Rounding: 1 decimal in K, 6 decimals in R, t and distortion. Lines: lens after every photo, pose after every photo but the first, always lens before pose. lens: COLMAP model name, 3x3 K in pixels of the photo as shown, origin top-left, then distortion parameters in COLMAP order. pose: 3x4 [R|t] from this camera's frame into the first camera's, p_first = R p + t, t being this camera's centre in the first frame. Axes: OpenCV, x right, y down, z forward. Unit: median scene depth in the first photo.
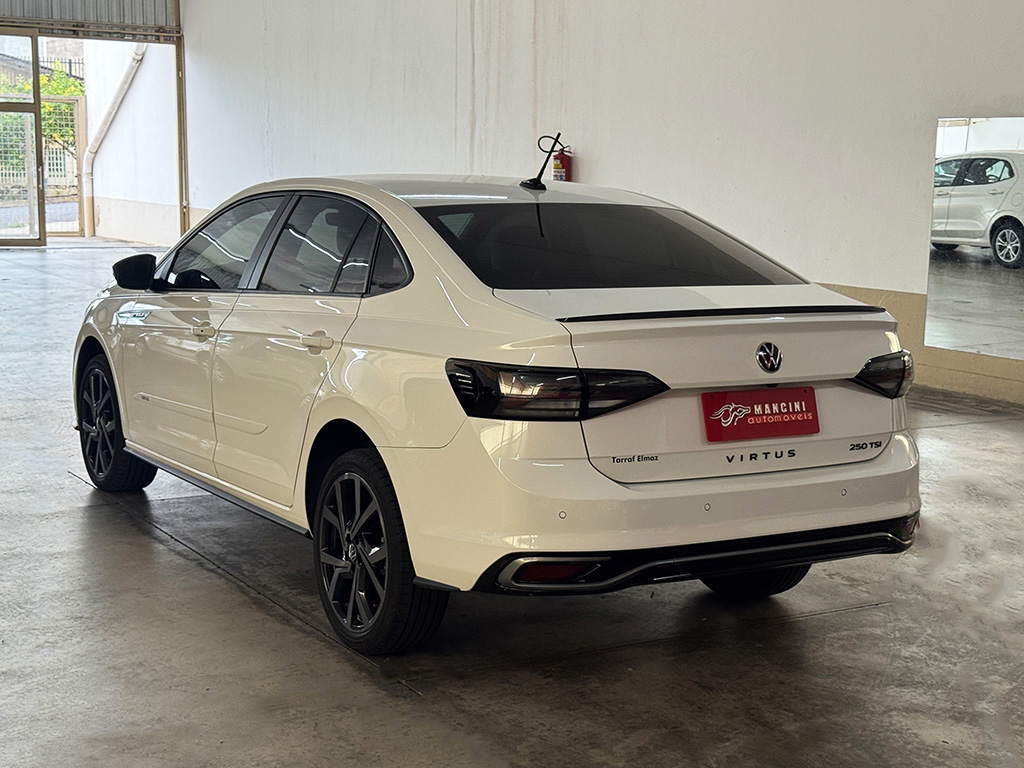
lens RADIAL K [[1535.4, 0, 512.0], [0, 1535.4, 384.0], [0, 0, 1]] dist [0.166057, -0.229958]
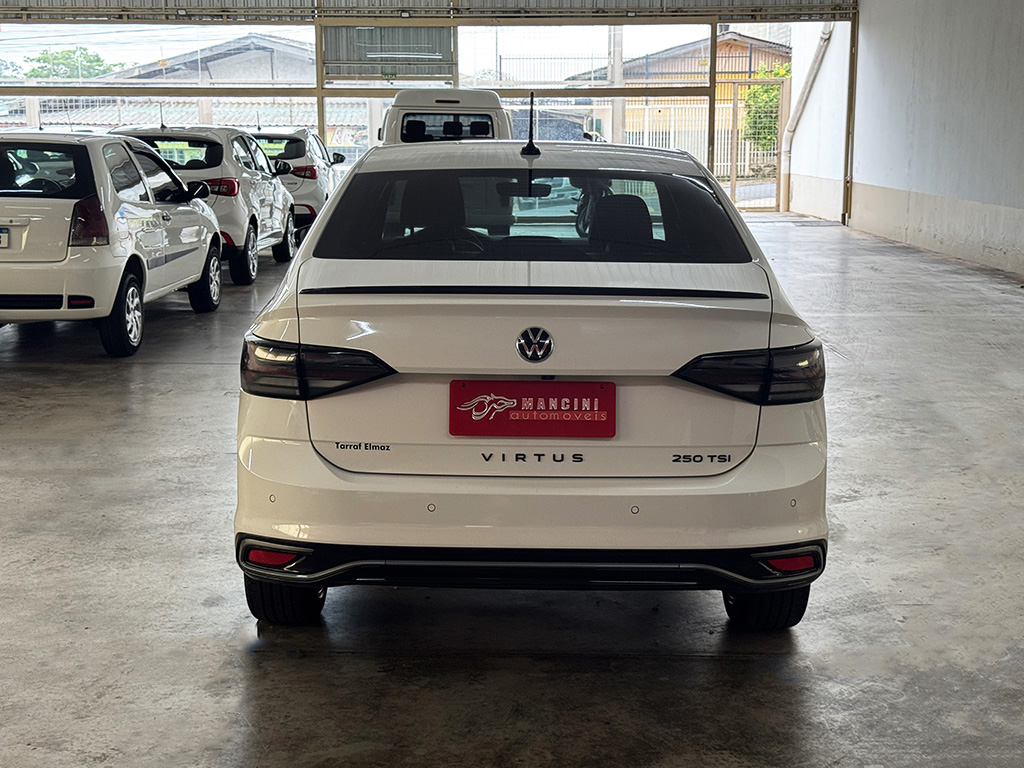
lens RADIAL K [[1468.6, 0, 512.0], [0, 1468.6, 384.0], [0, 0, 1]] dist [0.179372, -0.328068]
pose [[0.855198, 0.068910, -0.513700, 0.568403], [-0.058667, 0.997623, 0.036157, -0.023772], [0.514970, -0.000784, 0.857208, 0.278558]]
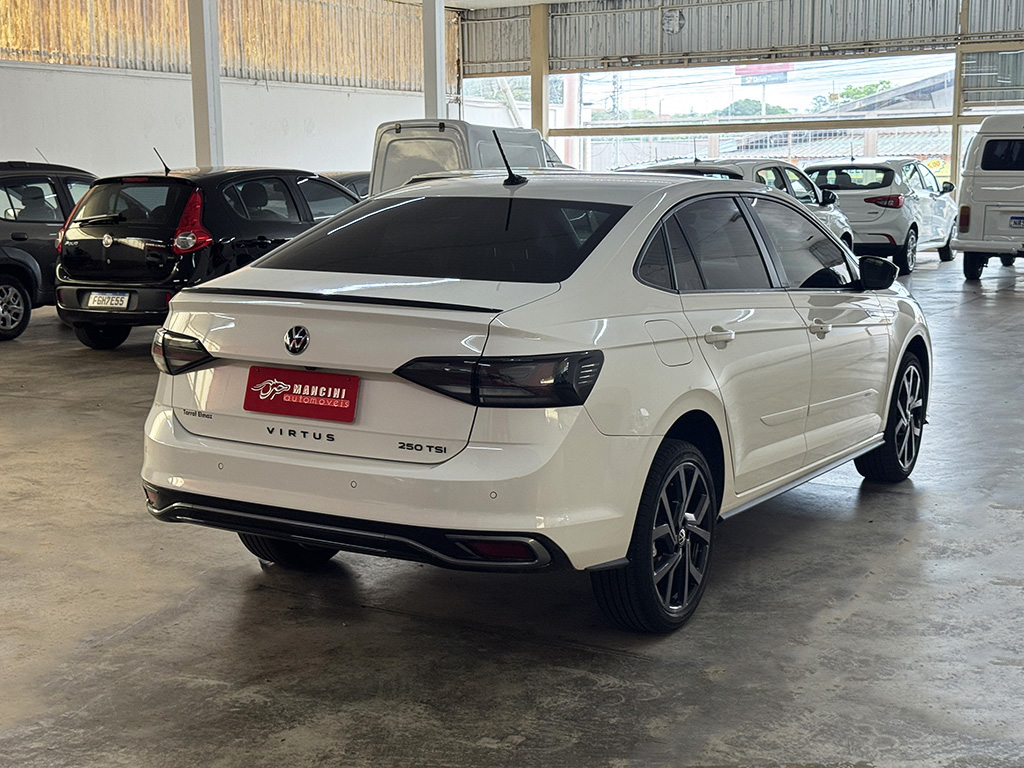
lens RADIAL K [[1468.6, 0, 512.0], [0, 1468.6, 384.0], [0, 0, 1]] dist [0.179372, -0.328068]
pose [[0.476631, 0.108479, -0.872385, 1.091242], [-0.112218, 0.991747, 0.062010, -0.064944], [0.871911, 0.068342, 0.484871, 0.627756]]
